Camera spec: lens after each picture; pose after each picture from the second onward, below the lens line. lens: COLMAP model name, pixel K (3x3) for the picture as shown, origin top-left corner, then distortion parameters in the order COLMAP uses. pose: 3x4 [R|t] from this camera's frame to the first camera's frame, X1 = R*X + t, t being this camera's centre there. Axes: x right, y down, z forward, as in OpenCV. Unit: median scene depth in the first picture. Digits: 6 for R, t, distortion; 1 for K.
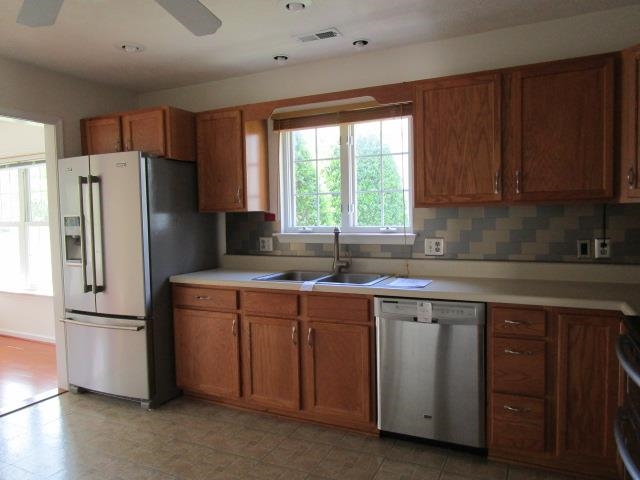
lens RADIAL K [[459.1, 0, 320.0], [0, 459.1, 240.0], [0, 0, 1]] dist [-0.032972, -0.000619]
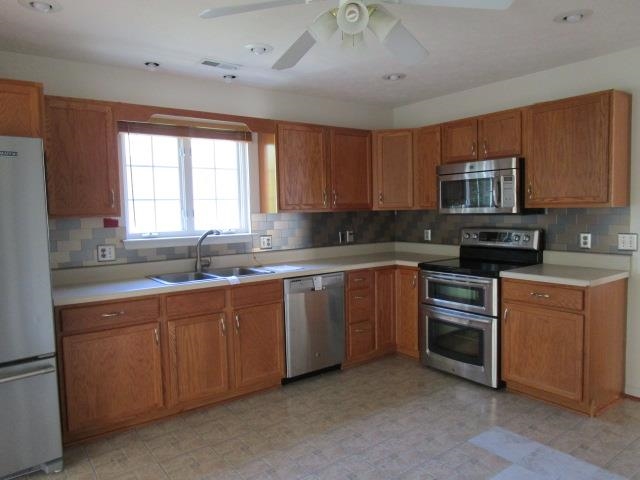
lens RADIAL K [[459.1, 0, 320.0], [0, 459.1, 240.0], [0, 0, 1]] dist [-0.032972, -0.000619]
pose [[0.464924, -0.049945, 0.883941, -0.857375], [0.063481, 0.997718, 0.022984, -0.012657], [-0.883072, 0.045428, 0.467034, 0.231592]]
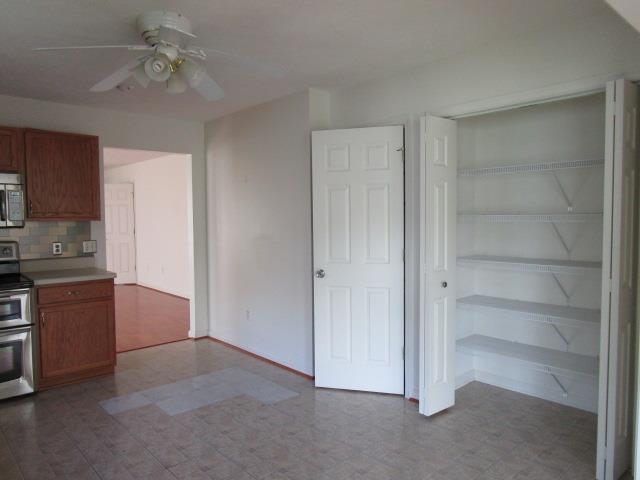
lens RADIAL K [[459.1, 0, 320.0], [0, 459.1, 240.0], [0, 0, 1]] dist [-0.032972, -0.000619]
pose [[-0.933683, 0.011284, 0.357922, -0.778445], [0.049363, 0.994017, 0.097433, -0.076552], [-0.354682, 0.108639, -0.928654, 1.400983]]
